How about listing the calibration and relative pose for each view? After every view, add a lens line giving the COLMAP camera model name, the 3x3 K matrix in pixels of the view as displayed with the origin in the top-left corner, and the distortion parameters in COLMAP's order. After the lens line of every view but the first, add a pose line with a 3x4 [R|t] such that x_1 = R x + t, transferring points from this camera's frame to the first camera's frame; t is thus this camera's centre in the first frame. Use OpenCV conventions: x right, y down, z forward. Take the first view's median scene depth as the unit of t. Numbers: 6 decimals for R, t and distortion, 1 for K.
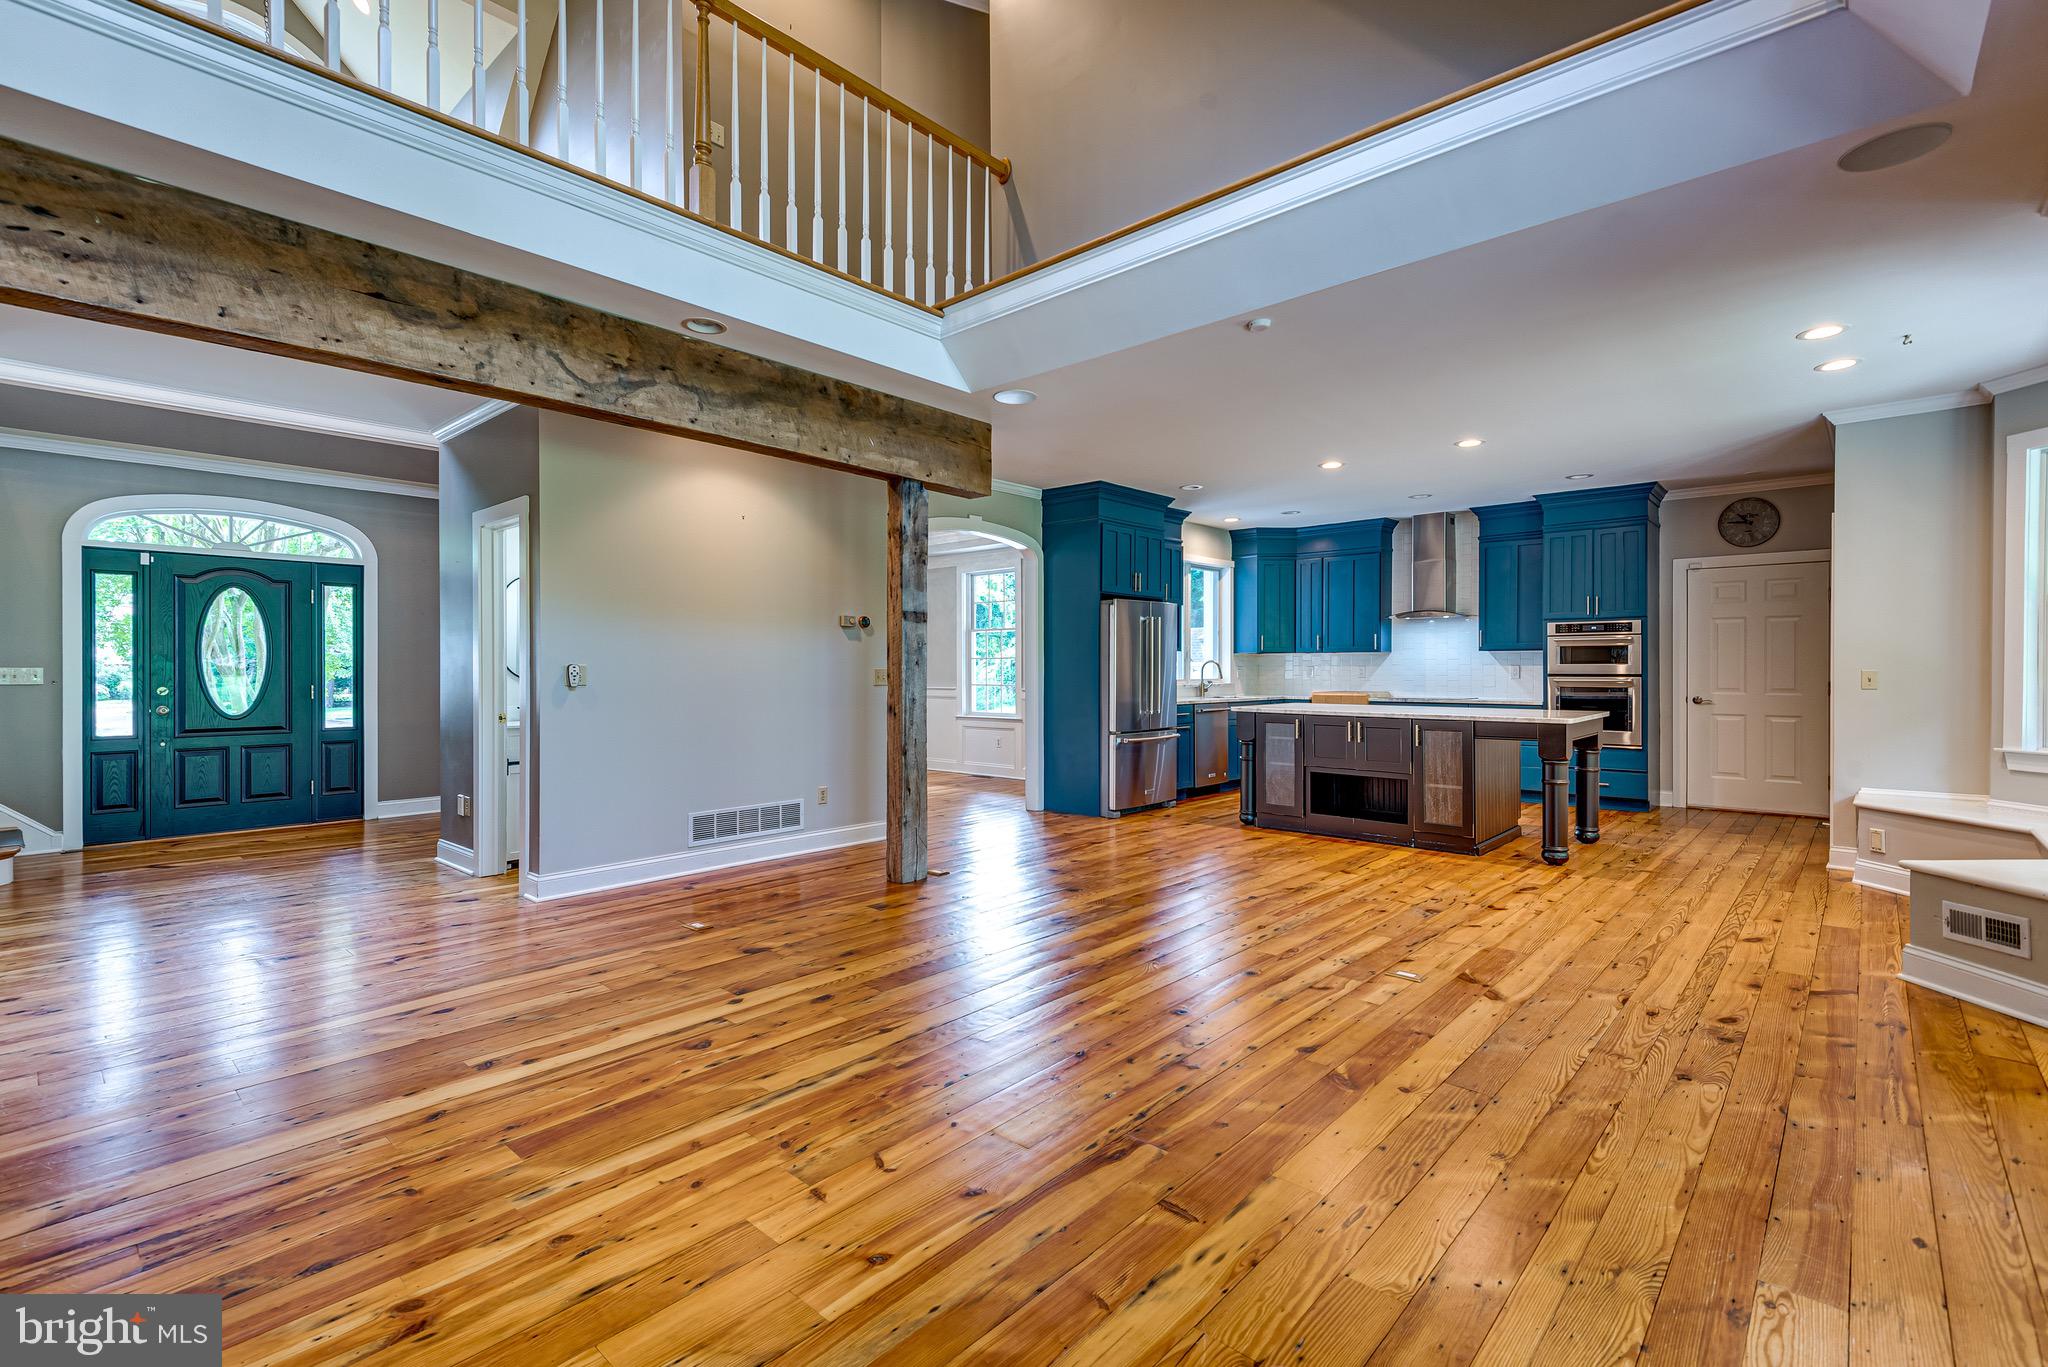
lens RADIAL K [[911.2, 0, 1024.0], [0, 911.2, 683.5], [0, 0, 1]] dist [0.012429, 0.000180]
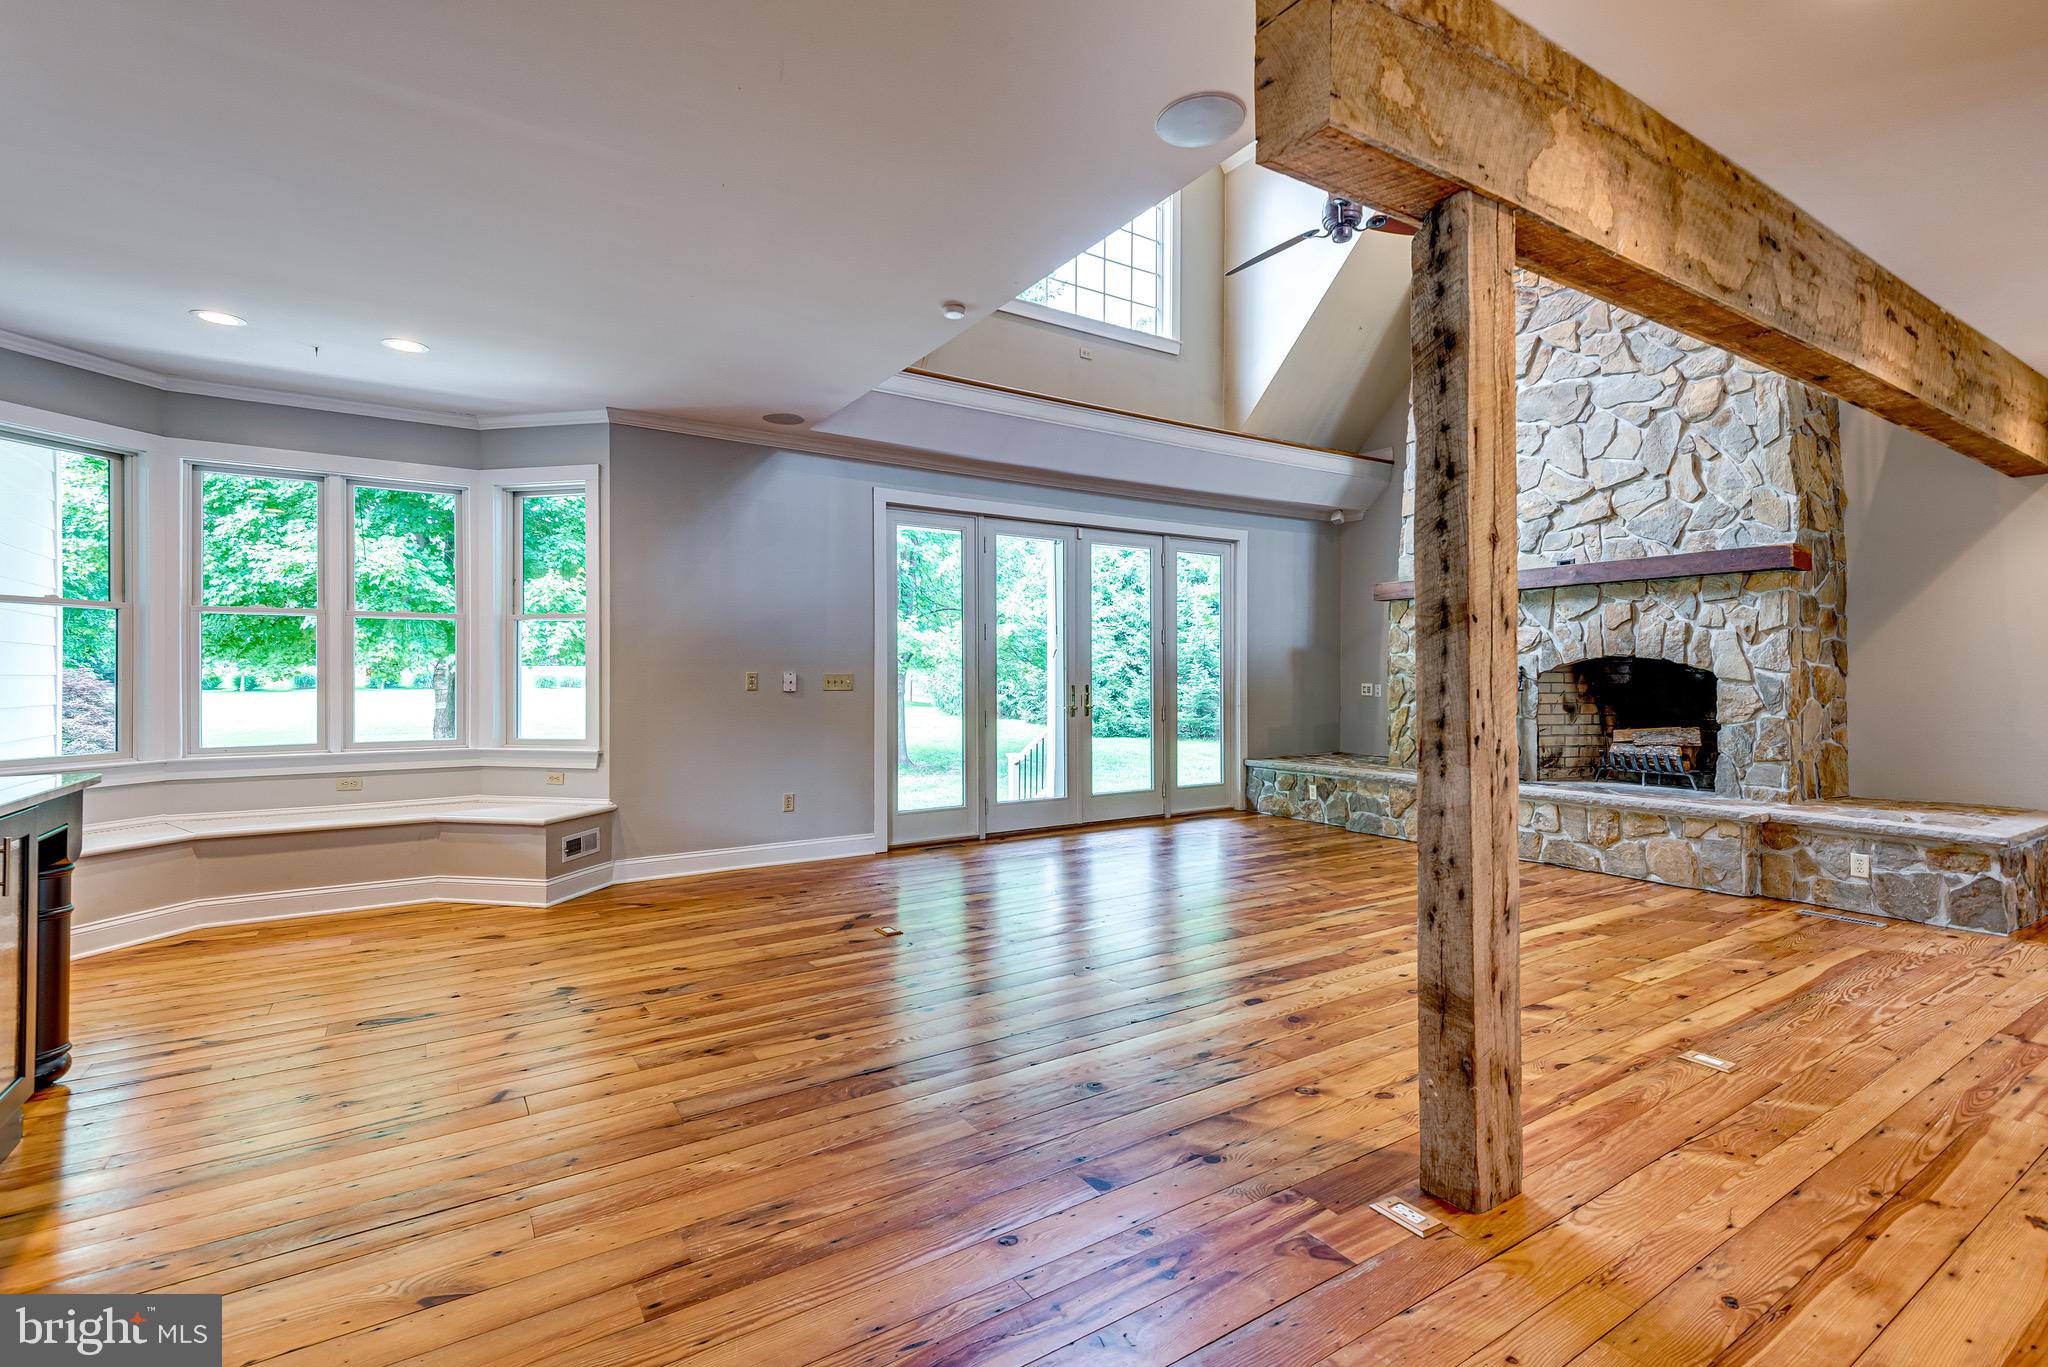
lens RADIAL K [[926.4, 0, 1018.5], [0, 926.4, 677.4], [0, 0, 1]] dist [0.035031, -0.015538]
pose [[-0.966460, 0.001723, 0.256810, -0.060152], [0.005580, 0.999882, 0.014291, -0.030311], [-0.256755, 0.015245, -0.966356, 2.127251]]
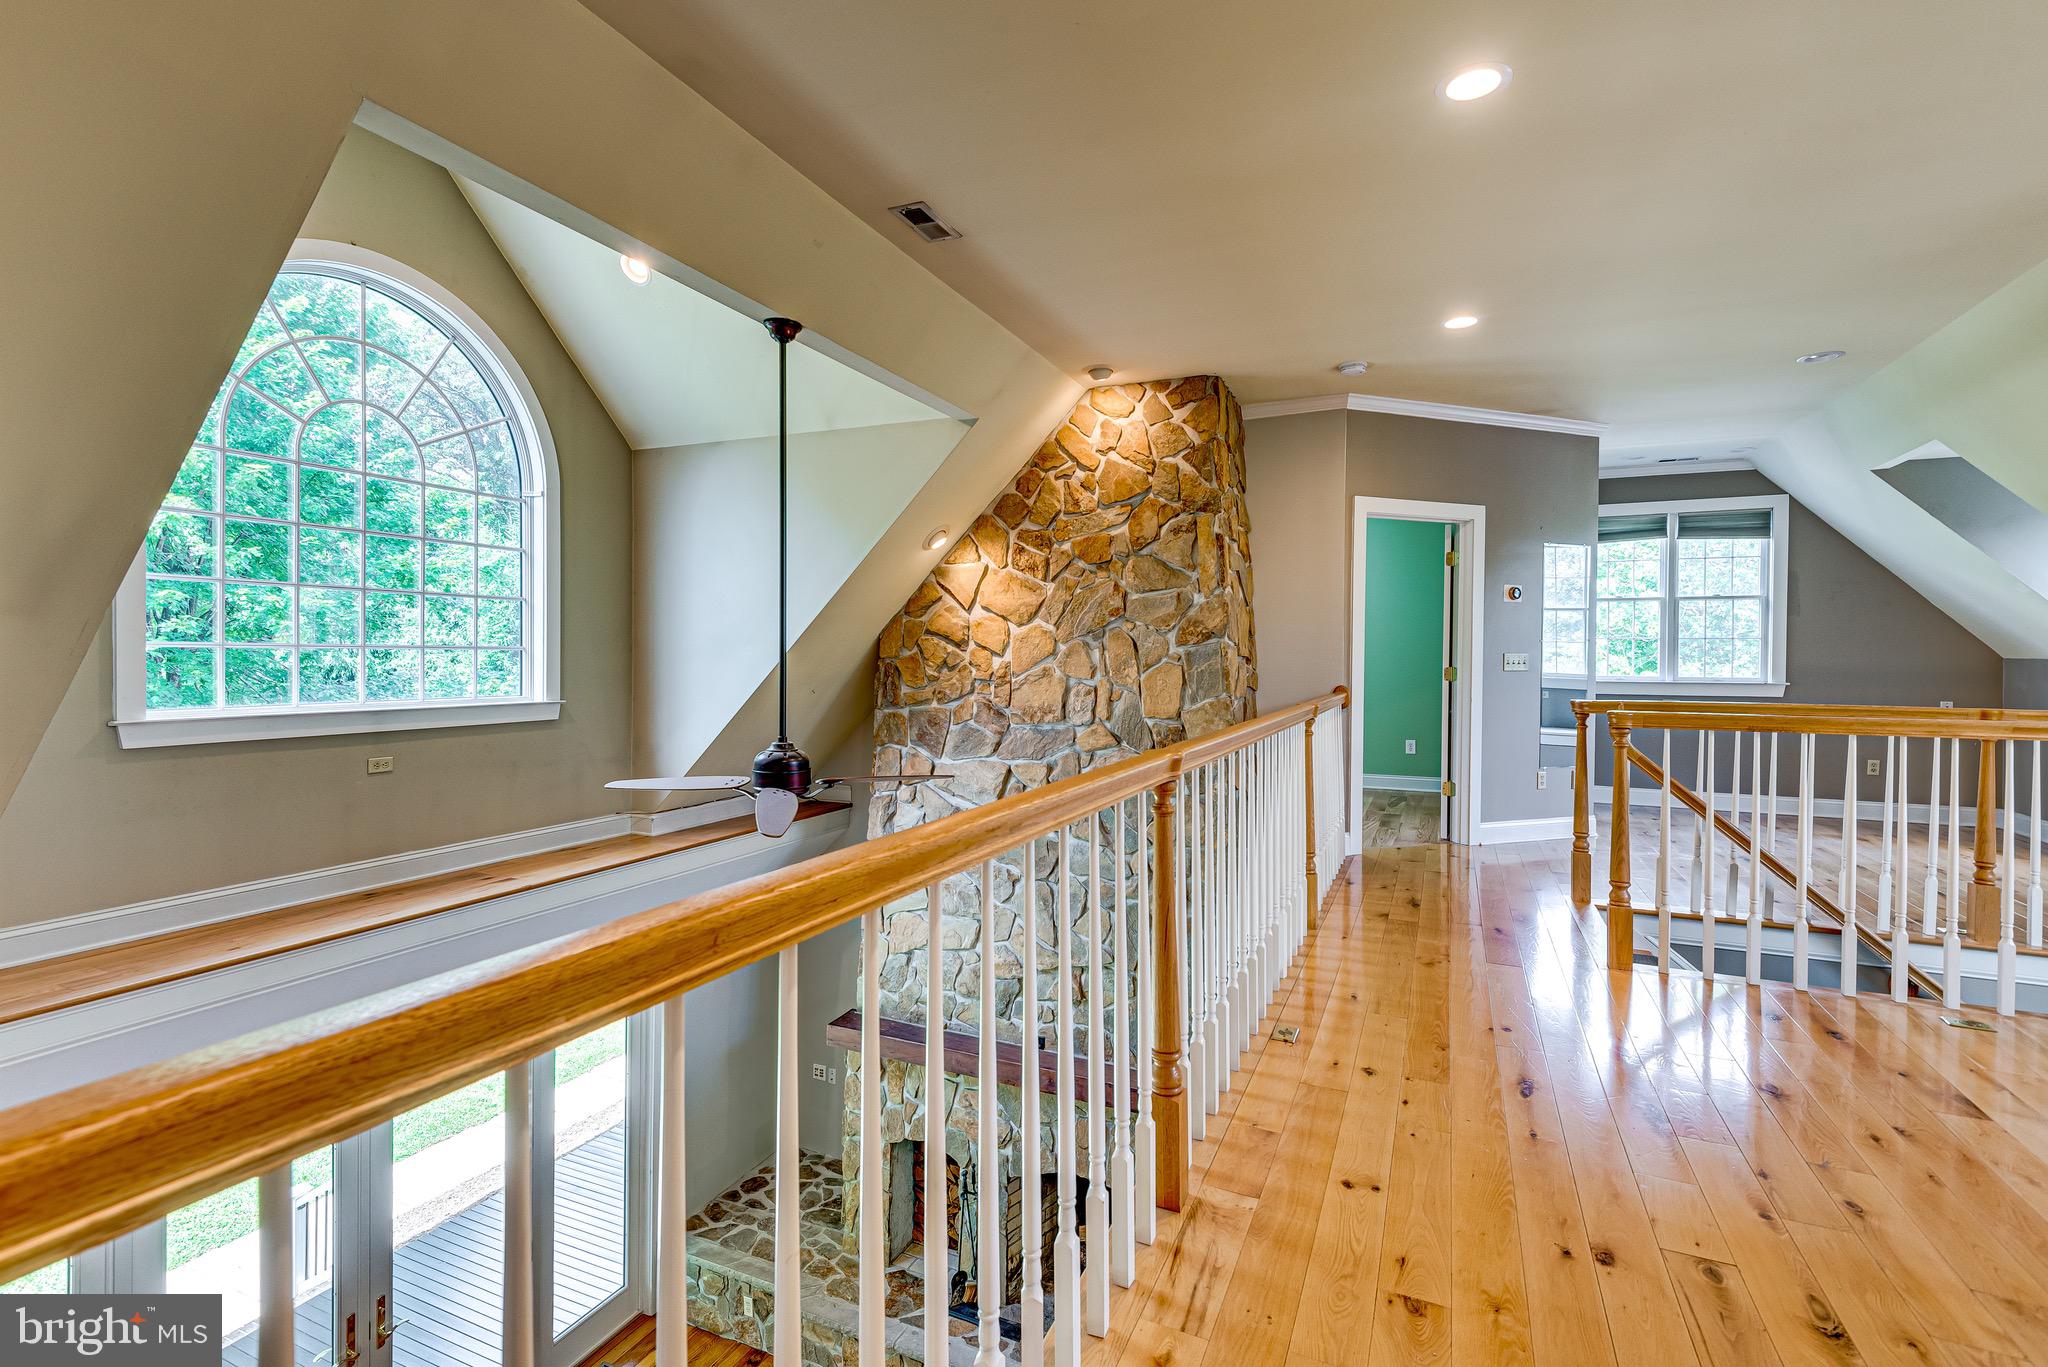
lens RADIAL K [[926.2, 0, 1005.7], [0, 926.2, 666.2], [0, 0, 1]] dist [0.034675, -0.000002]
pose [[-0.955796, -0.002514, -0.294018, -0.106192], [-0.010754, 0.999593, 0.026412, -0.870904], [0.293833, 0.028406, -0.955435, 1.576847]]
